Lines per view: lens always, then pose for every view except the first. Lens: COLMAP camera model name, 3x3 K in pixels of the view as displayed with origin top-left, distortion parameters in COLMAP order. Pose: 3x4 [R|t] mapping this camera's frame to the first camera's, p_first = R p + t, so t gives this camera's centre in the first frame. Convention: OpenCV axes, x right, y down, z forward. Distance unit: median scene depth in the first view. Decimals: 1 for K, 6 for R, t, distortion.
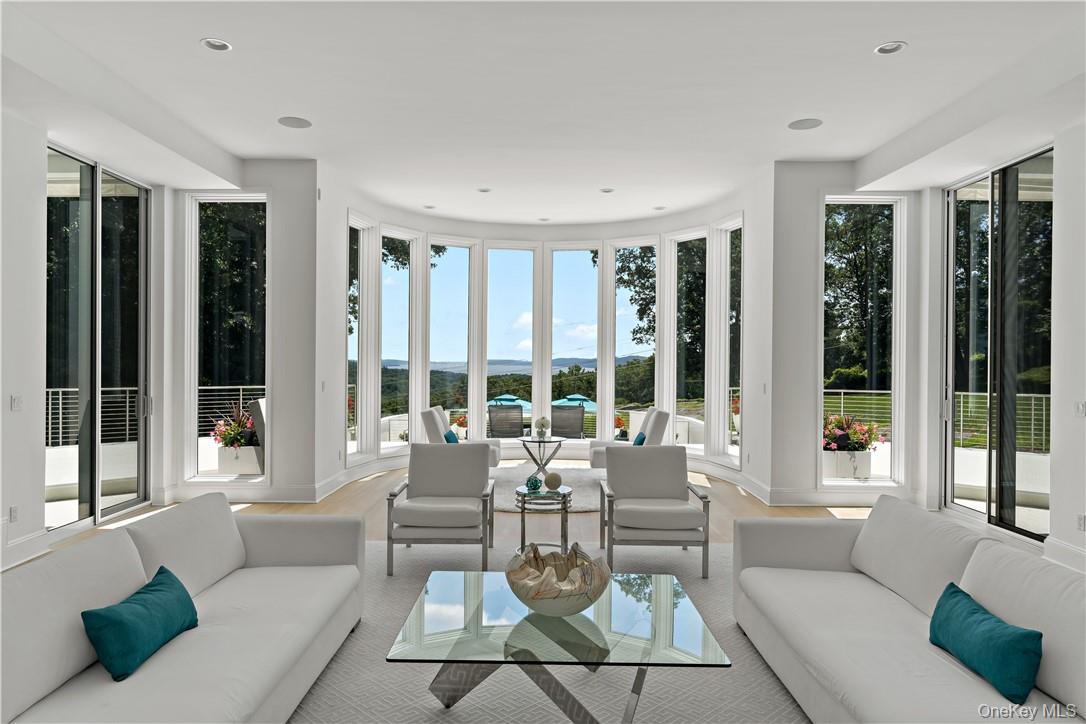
lens RADIAL K [[697.6, 0, 538.1], [0, 697.6, 369.9], [0, 0, 1]] dist [-0.042962, 0.002989]
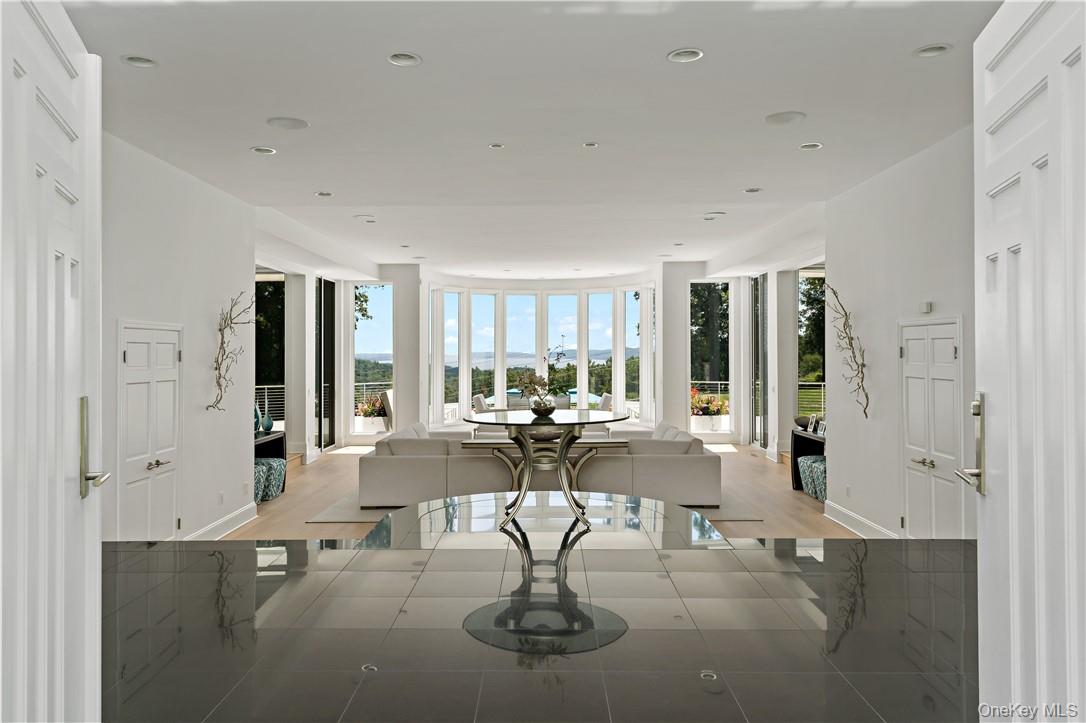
lens RADIAL K [[795.8, 0, 544.9], [0, 795.8, 361.6], [0, 0, 1]] dist [0.008254, 0.000504]
pose [[0.999925, -0.012215, -0.000991, 0.018071], [0.012215, 0.999925, -0.000473, -0.029023], [0.000997, 0.000461, 0.999999, -1.072898]]
